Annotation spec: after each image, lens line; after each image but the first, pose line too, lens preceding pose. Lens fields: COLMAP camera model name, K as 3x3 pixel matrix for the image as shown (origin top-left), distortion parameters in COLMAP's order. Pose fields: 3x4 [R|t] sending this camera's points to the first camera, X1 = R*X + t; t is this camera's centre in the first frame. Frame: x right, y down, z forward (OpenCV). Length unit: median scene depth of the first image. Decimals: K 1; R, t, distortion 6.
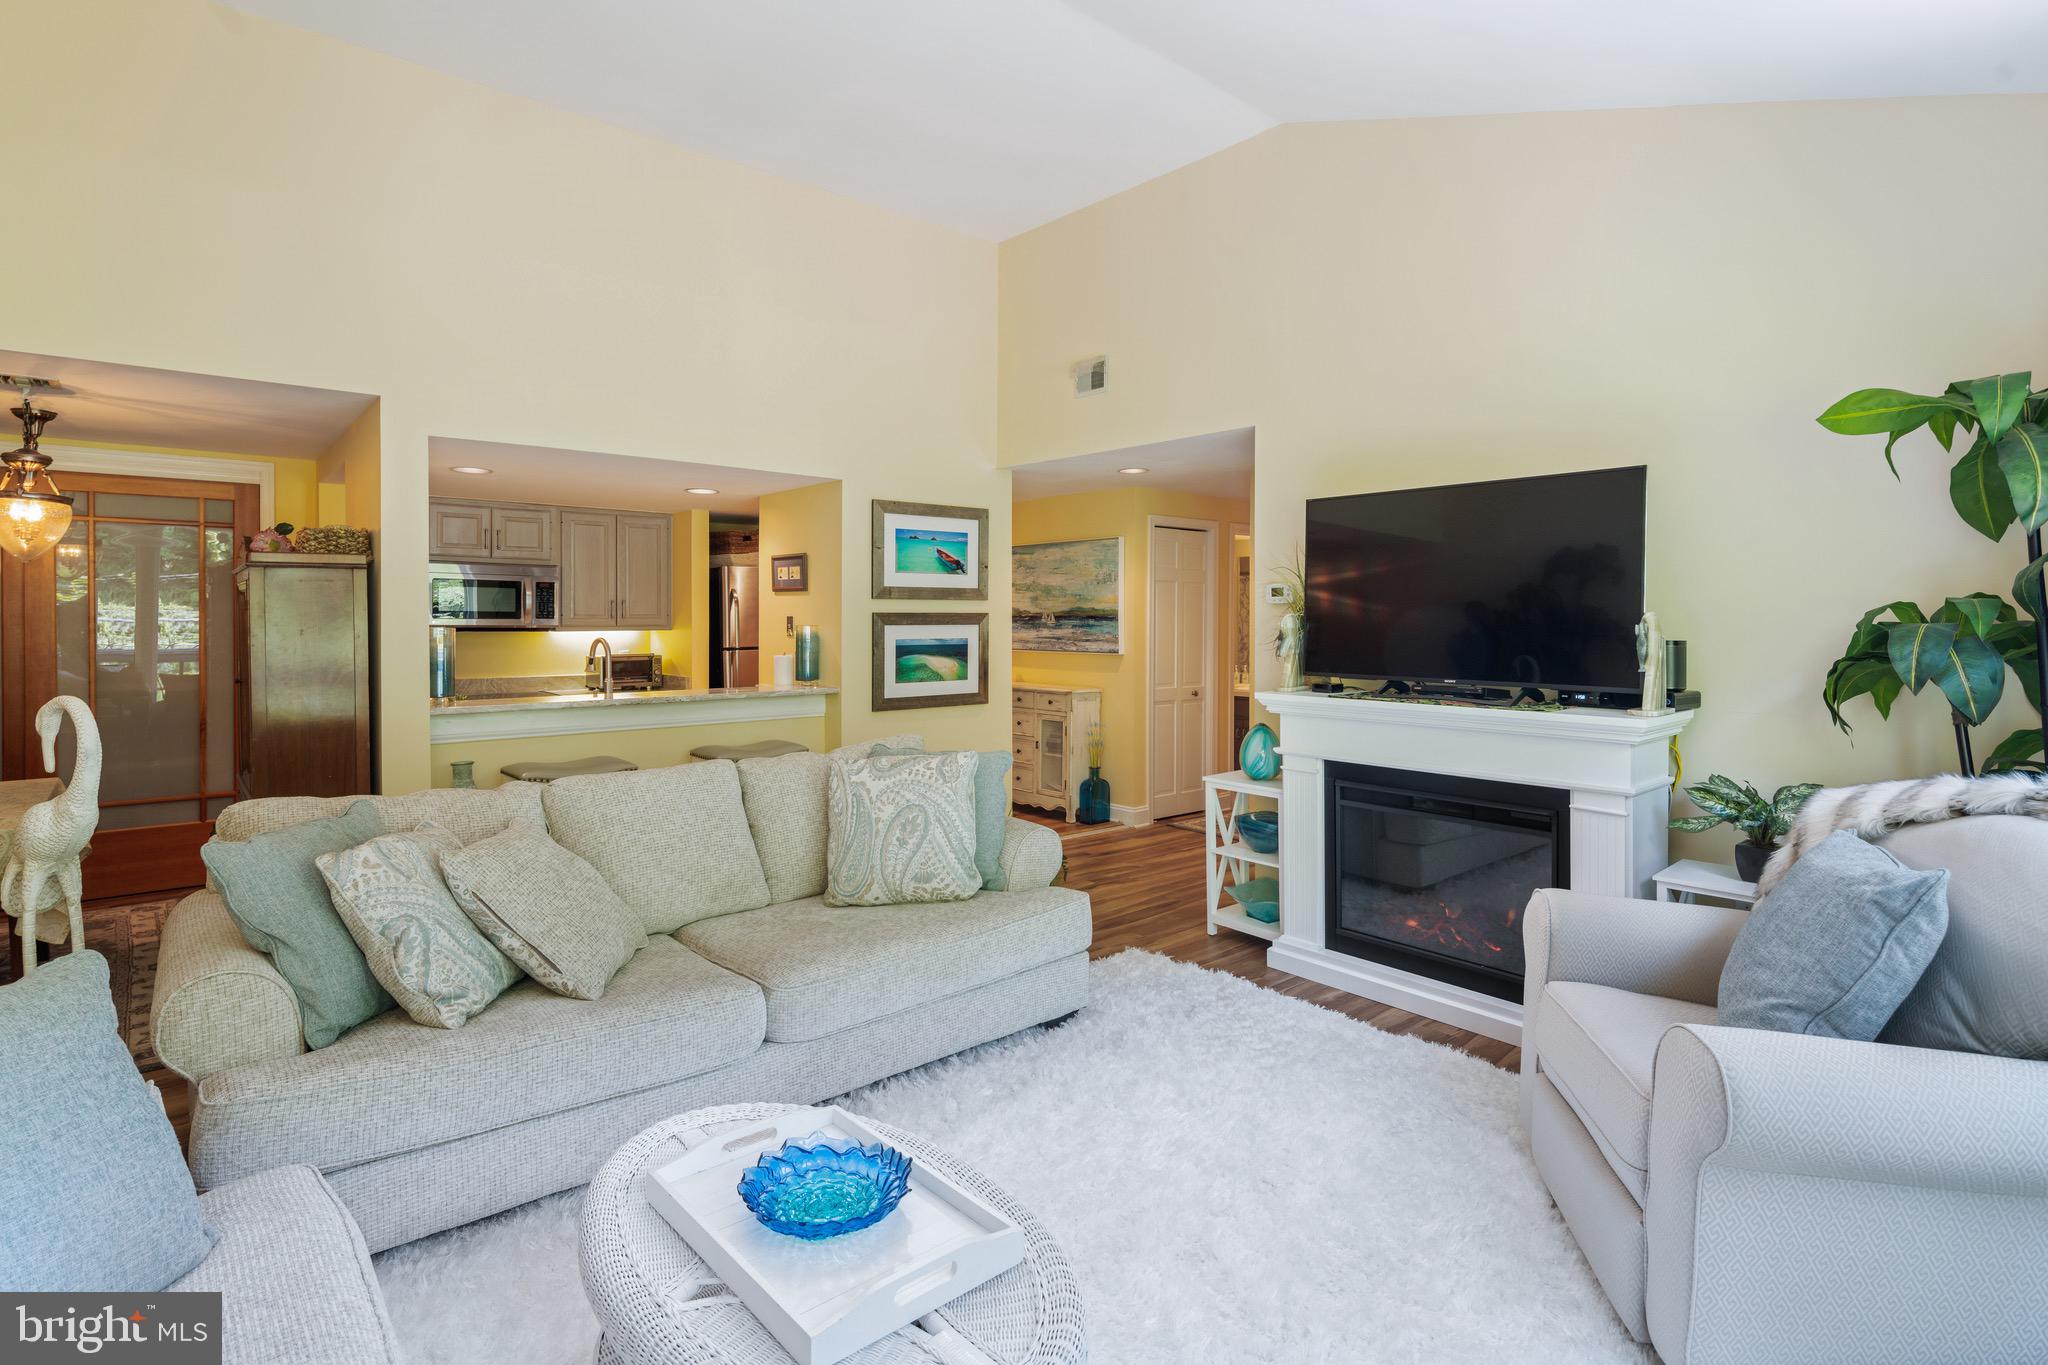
lens RADIAL K [[1009.8, 0, 997.2], [0, 1009.8, 630.6], [0, 0, 1]] dist [0.000123, -0.002605]
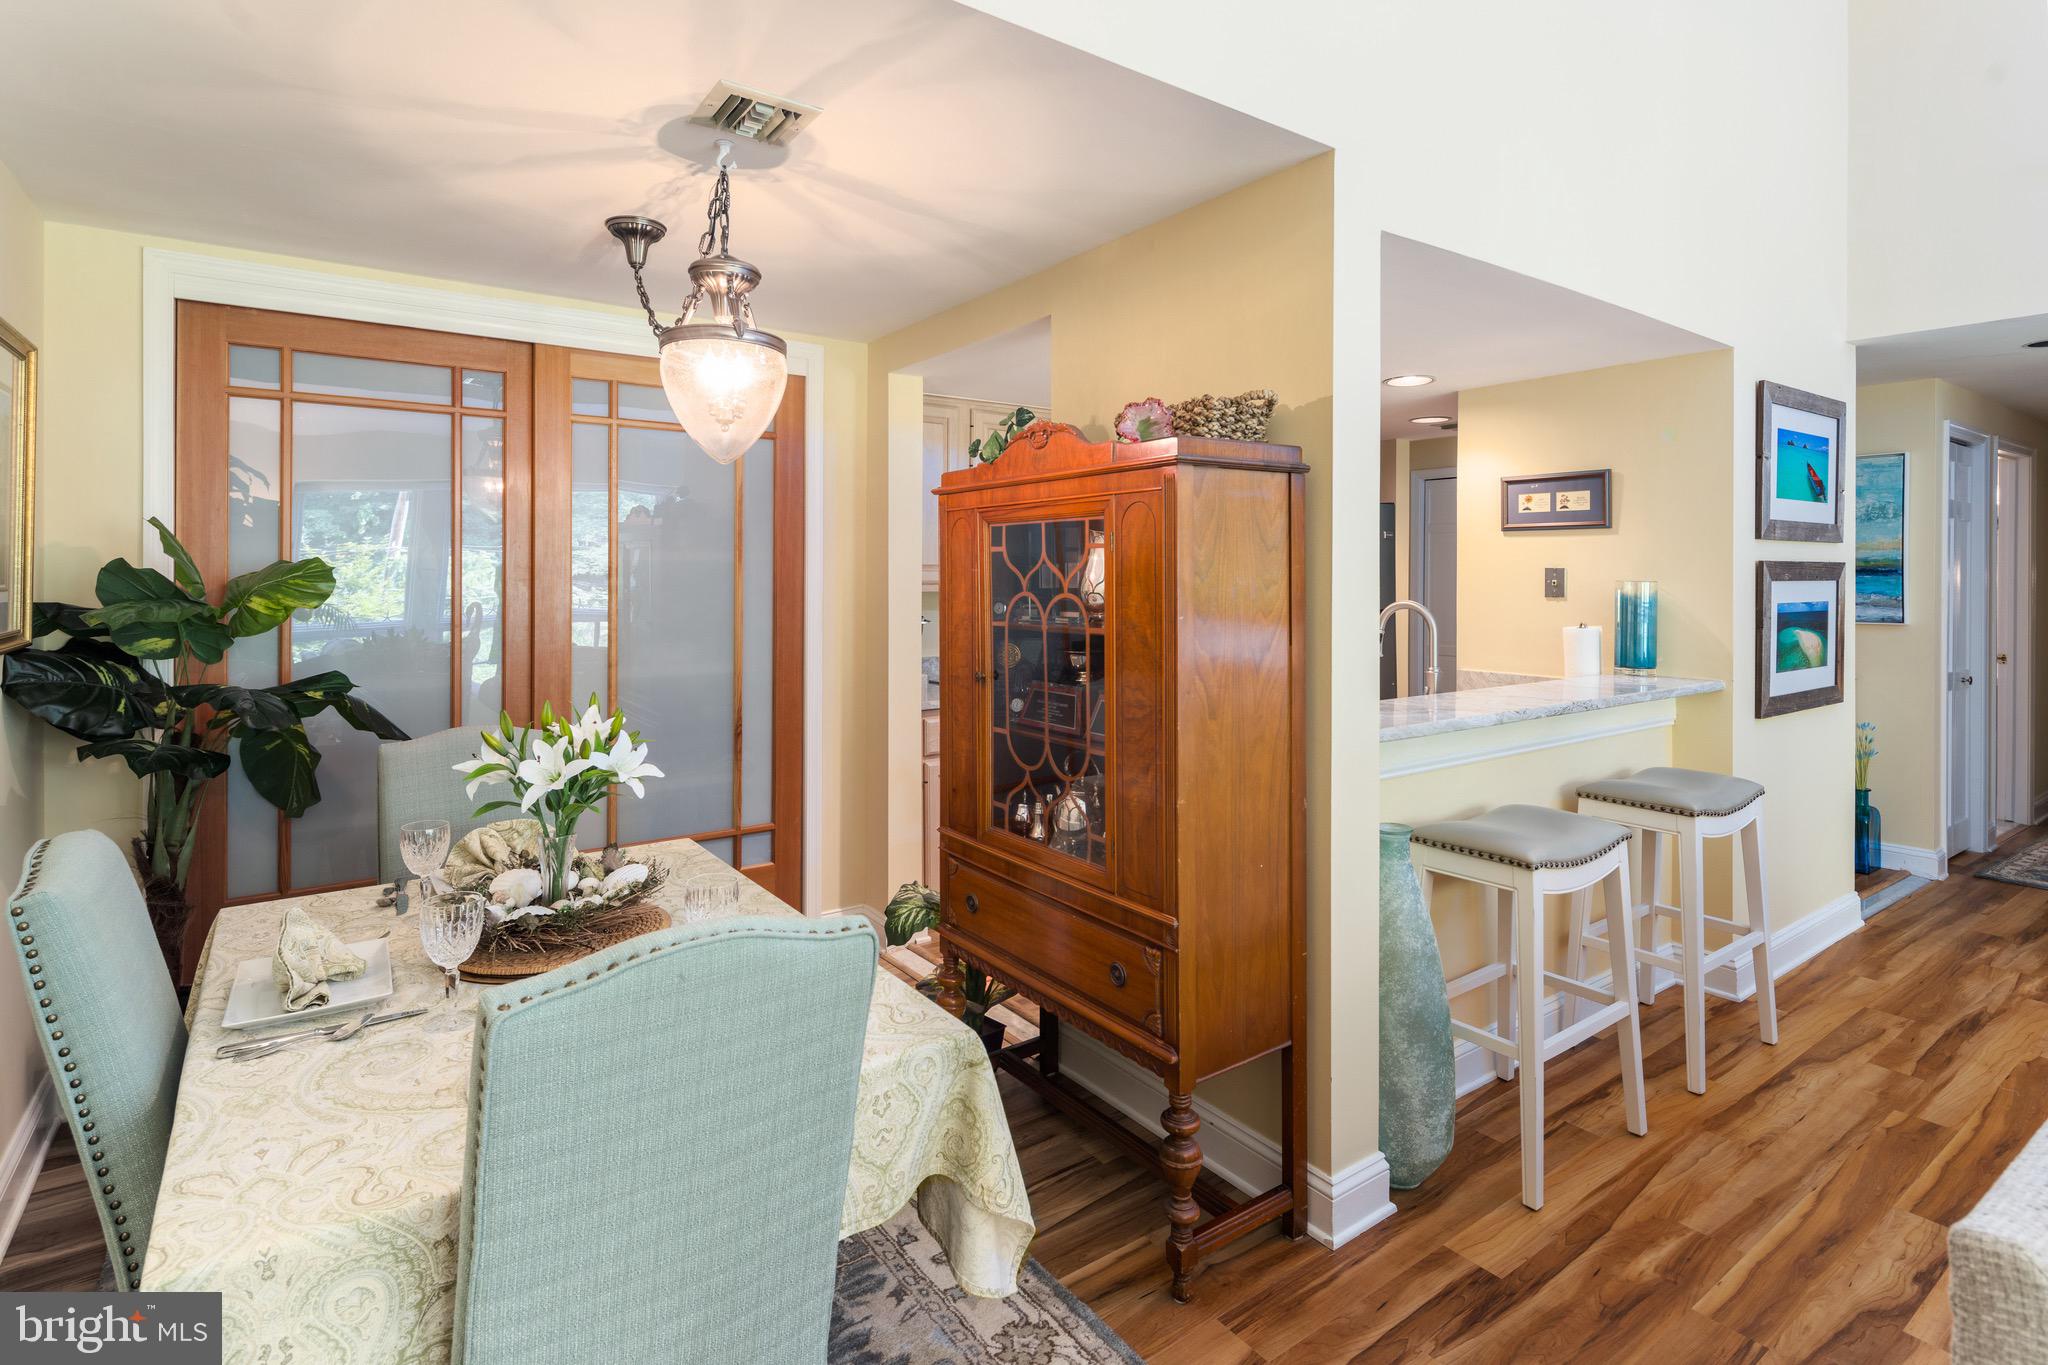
lens RADIAL K [[1009.8, 0, 1003.1], [0, 1009.8, 585.6], [0, 0, 1]] dist [0.000123, -0.002605]
pose [[0.995904, -0.000481, -0.090410, -0.514588], [0.000081, 0.999990, -0.004428, 0.000241], [0.090411, 0.004402, 0.995895, 0.322399]]
